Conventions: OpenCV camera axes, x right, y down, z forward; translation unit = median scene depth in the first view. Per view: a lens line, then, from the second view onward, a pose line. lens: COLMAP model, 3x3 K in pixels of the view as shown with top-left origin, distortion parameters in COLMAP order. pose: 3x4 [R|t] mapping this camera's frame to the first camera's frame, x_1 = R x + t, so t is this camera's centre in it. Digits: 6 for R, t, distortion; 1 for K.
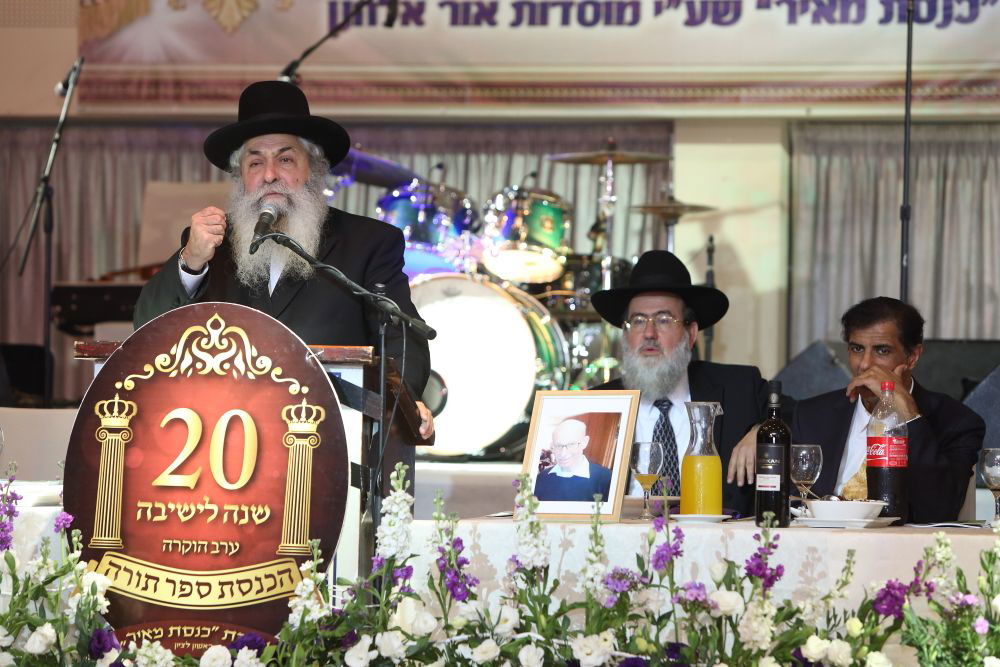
lens RADIAL K [[4061.3, 0, 499.8], [0, 4061.3, 336.0], [0, 0, 1]] dist [0.582169, 0.000000]
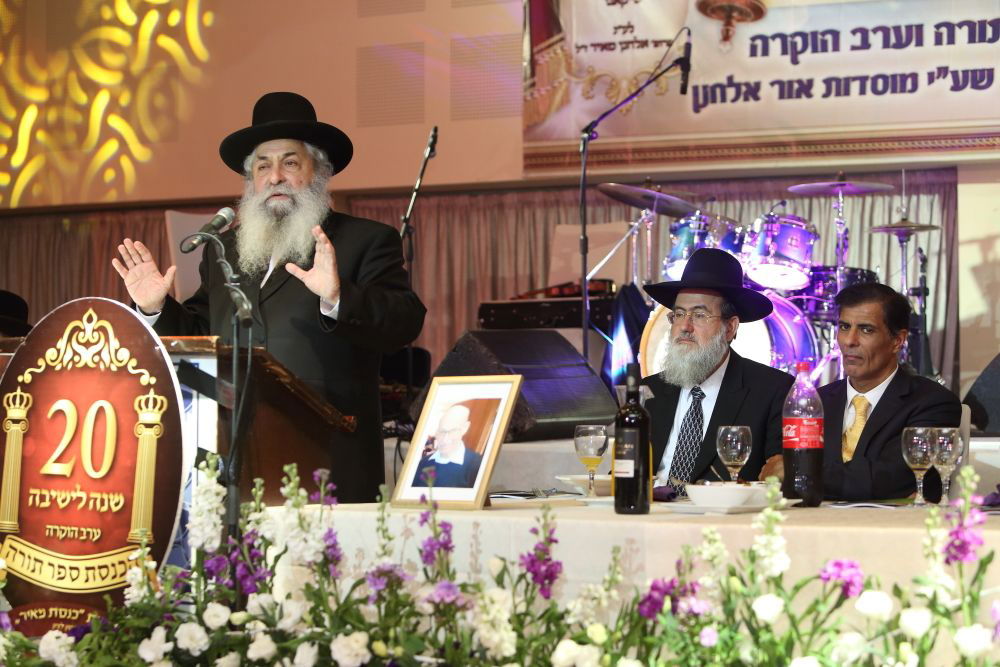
lens RADIAL K [[2292.7, 0, 509.0], [0, 2292.7, 398.5], [0, 0, 1]] dist [-0.220928, 0.000000]
pose [[0.958117, -0.012968, -0.286084, 0.197958], [0.019032, 0.999649, 0.018427, 0.008840], [0.285744, -0.023100, 0.958027, 0.473448]]
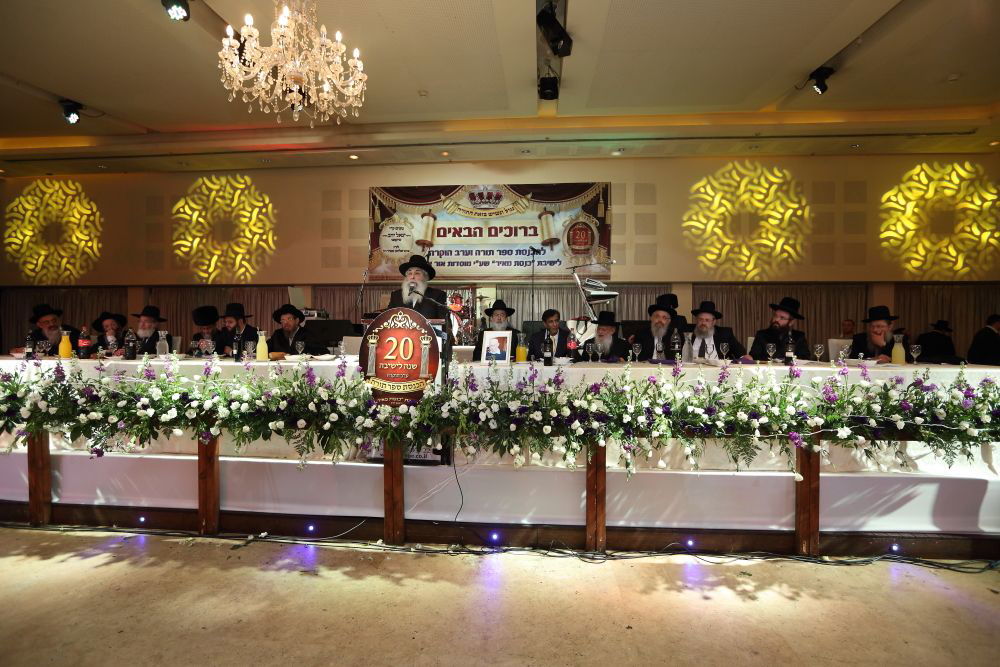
lens RADIAL K [[497.0, 0, 499.9], [0, 497.0, 343.3], [0, 0, 1]] dist [-0.004835, 0.000330]
pose [[0.989294, -0.015486, 0.145109, -0.046794], [0.010098, 0.999235, 0.037791, 0.007418], [-0.145583, -0.035922, 0.988694, 0.548750]]
